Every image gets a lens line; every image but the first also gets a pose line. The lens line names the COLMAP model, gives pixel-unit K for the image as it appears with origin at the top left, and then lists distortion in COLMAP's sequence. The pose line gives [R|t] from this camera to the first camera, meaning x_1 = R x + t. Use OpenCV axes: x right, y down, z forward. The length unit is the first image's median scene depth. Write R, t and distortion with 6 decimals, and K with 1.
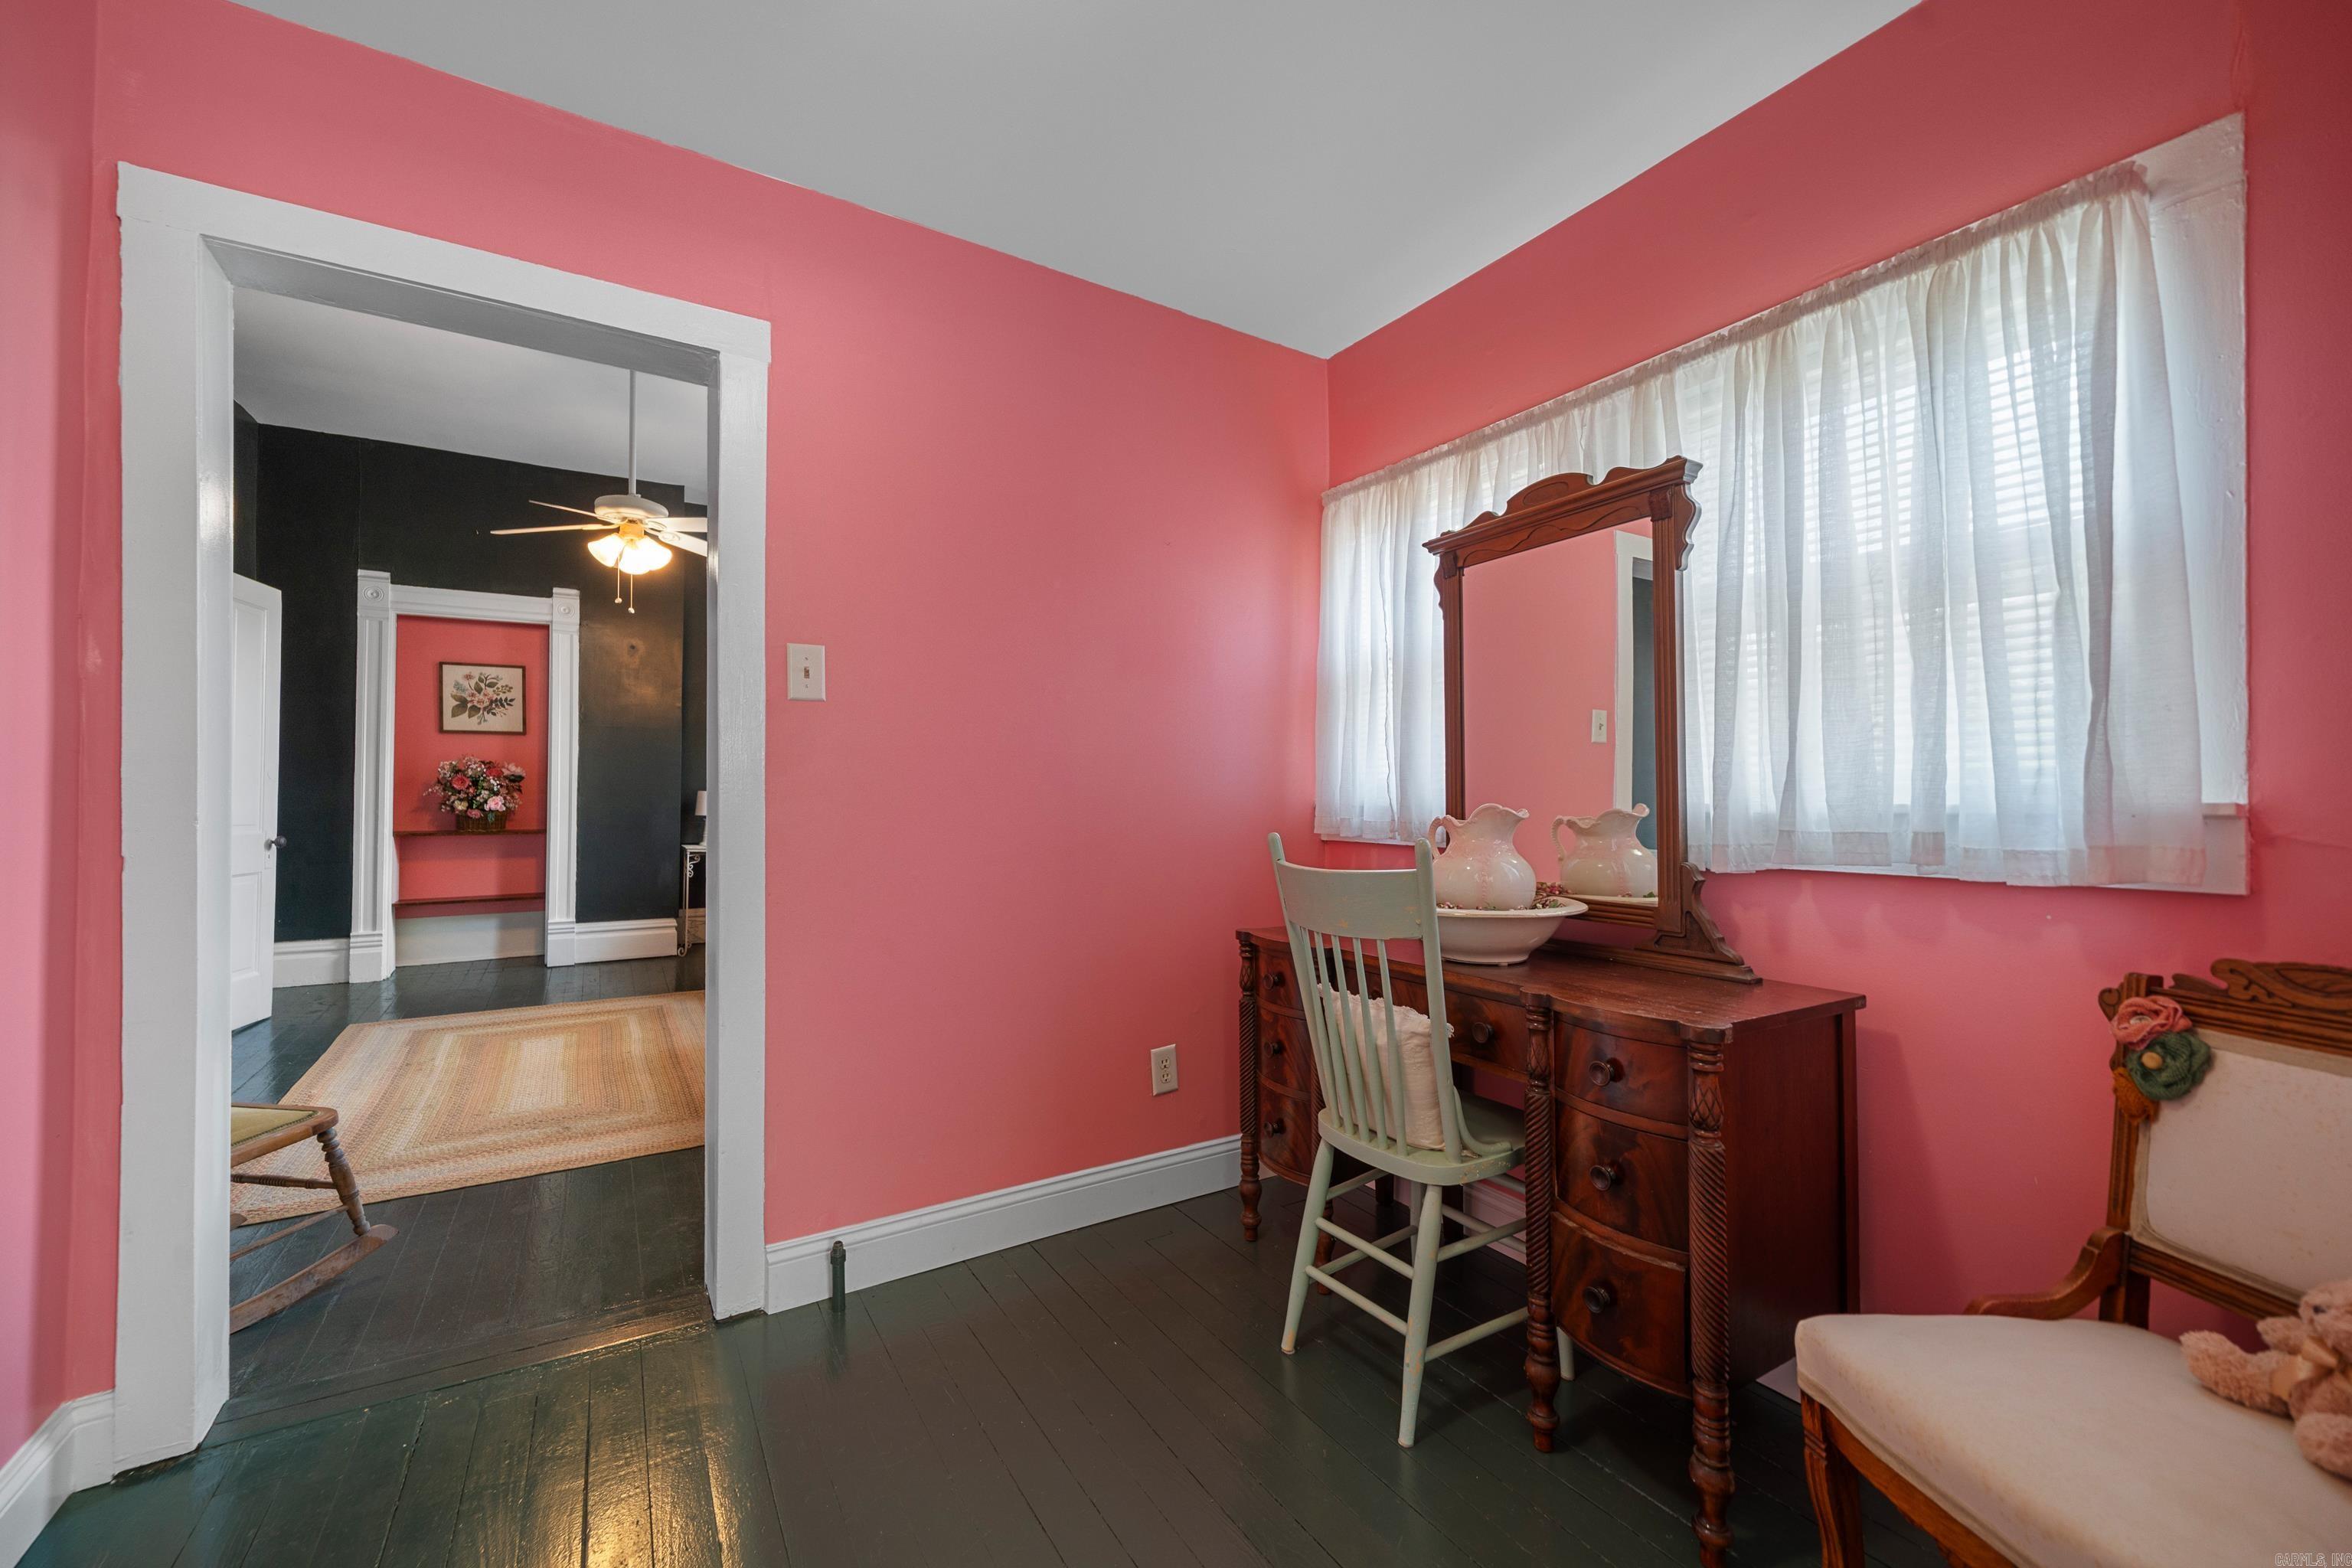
lens RADIAL K [[922.2, 0, 1176.0], [0, 922.2, 784.0], [0, 0, 1]] dist [-0.004736, 0.000273]
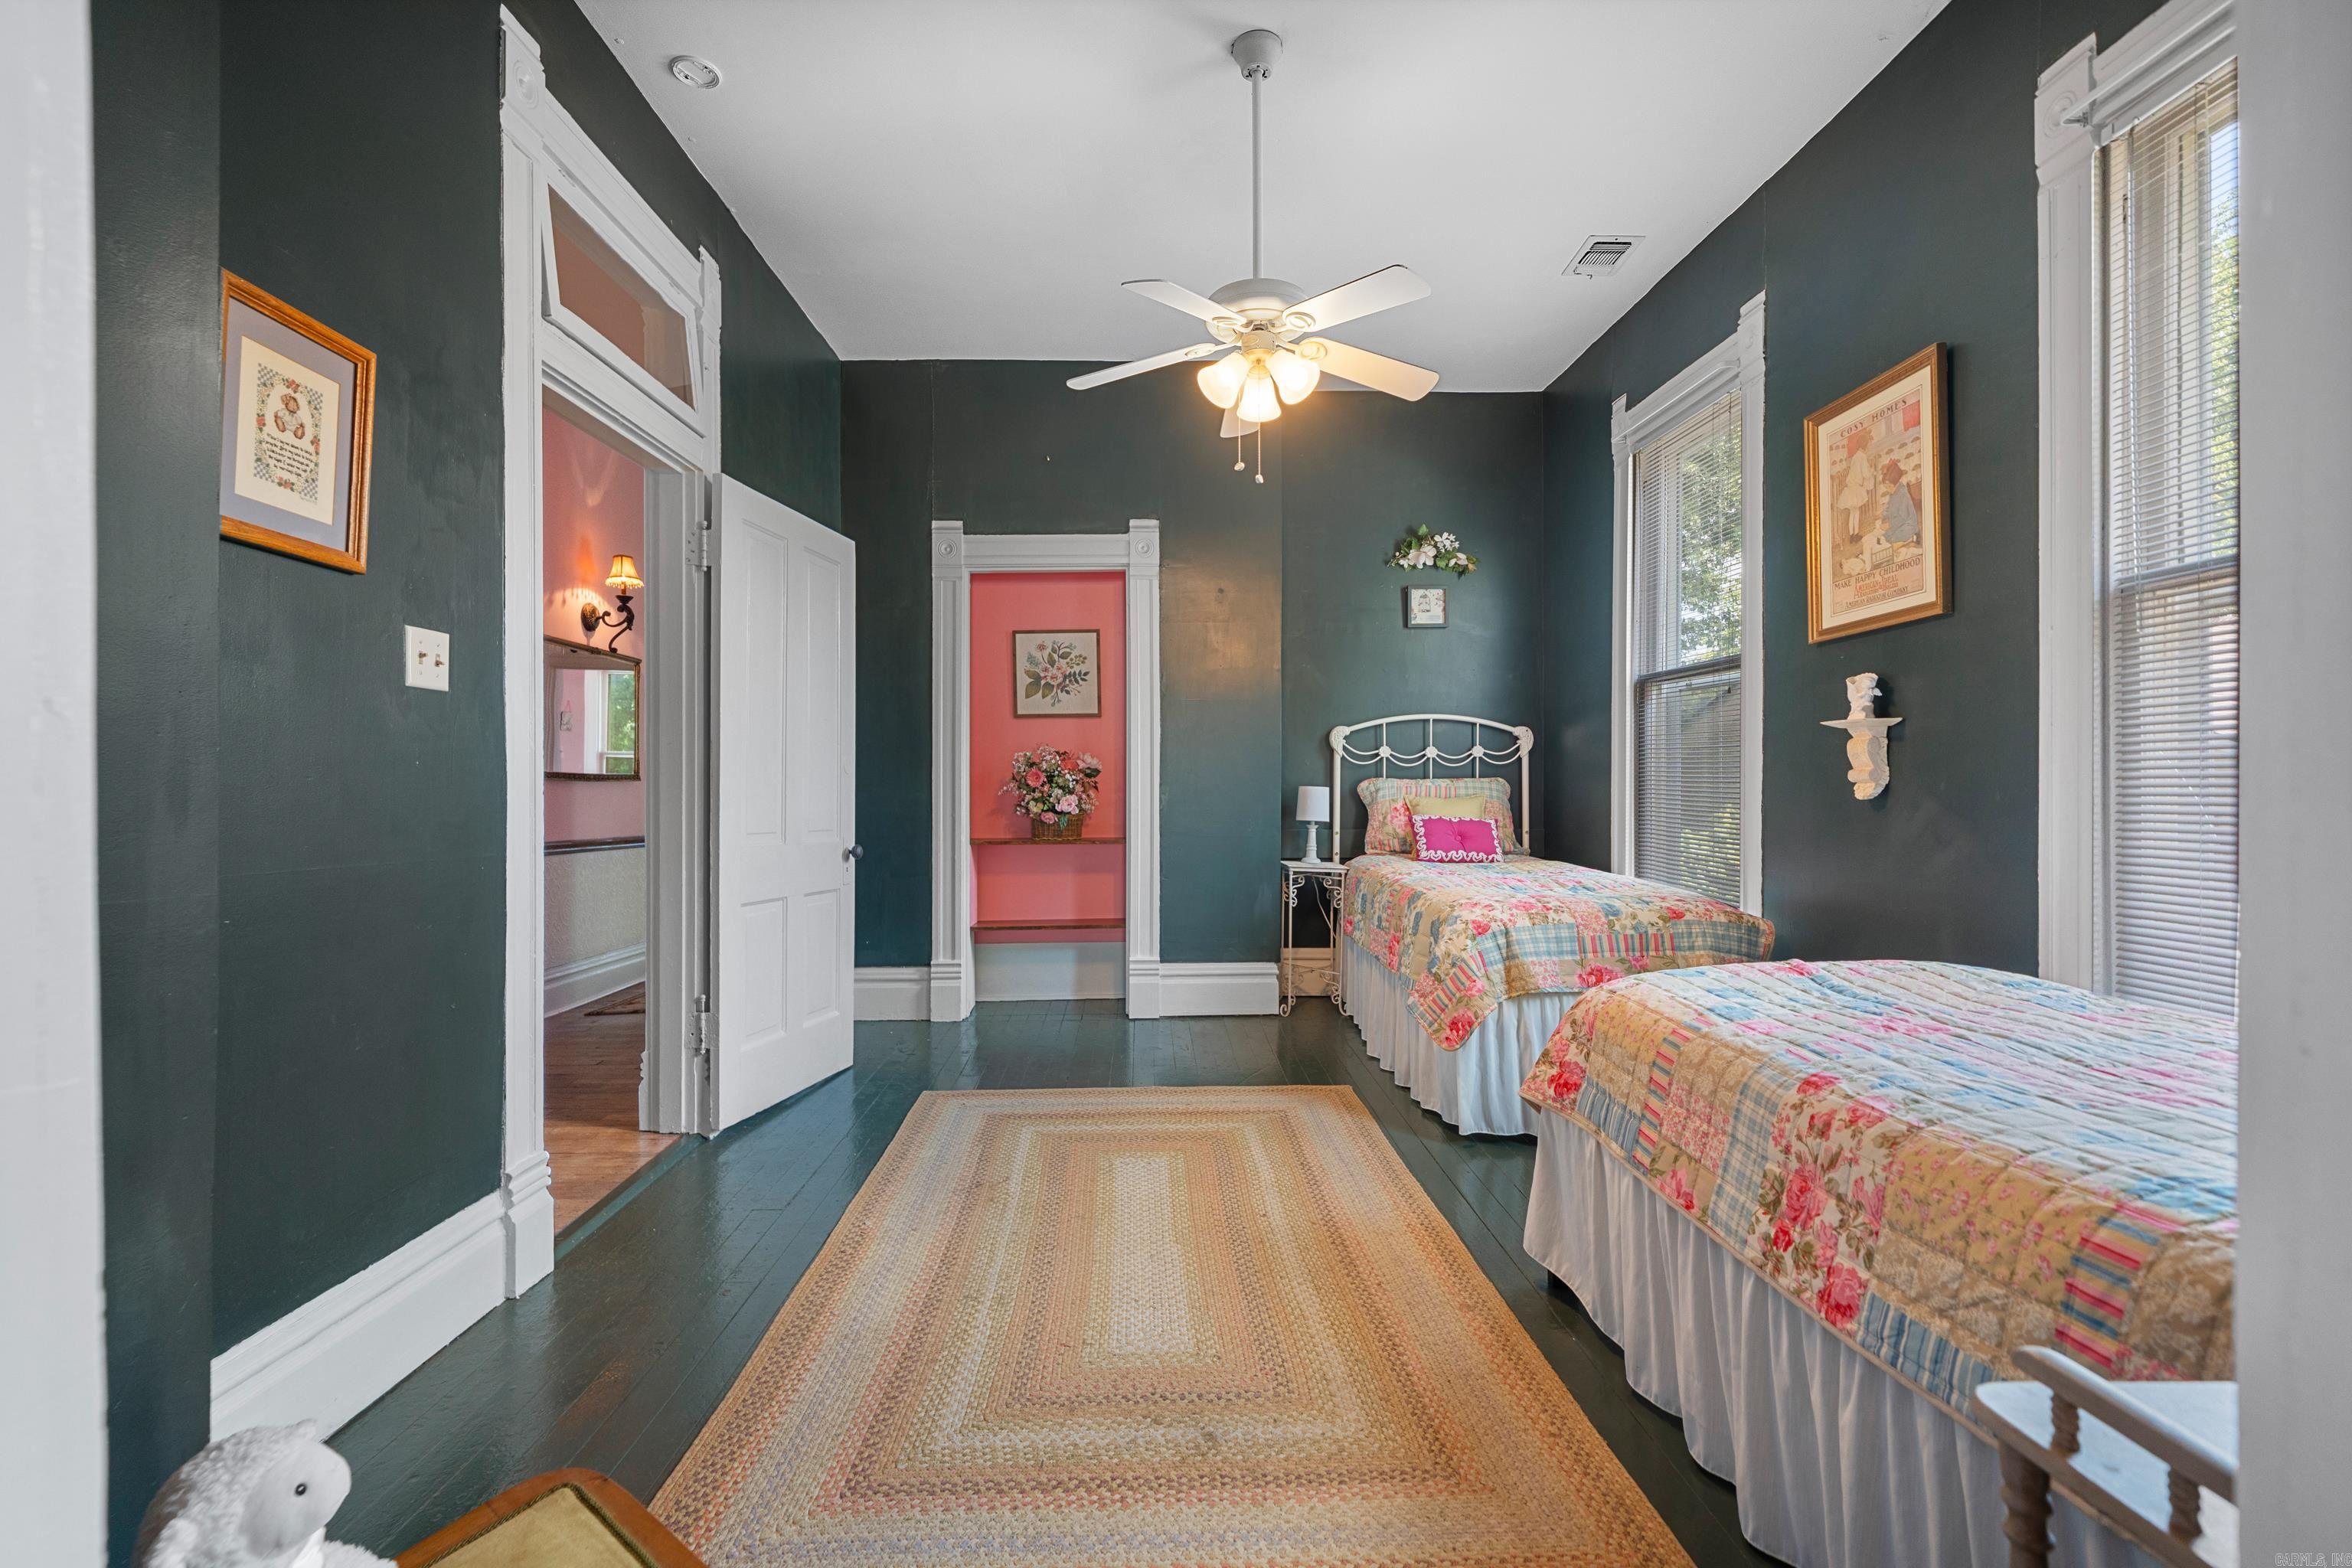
lens RADIAL K [[1032.3, 0, 1184.4], [0, 1032.3, 793.8], [0, 0, 1]] dist [-0.013362, 0.000211]
pose [[0.868545, -0.007886, -0.495548, -0.219553], [0.012263, 0.999909, 0.005581, 0.008558], [0.495459, -0.010924, 0.868563, 0.283079]]
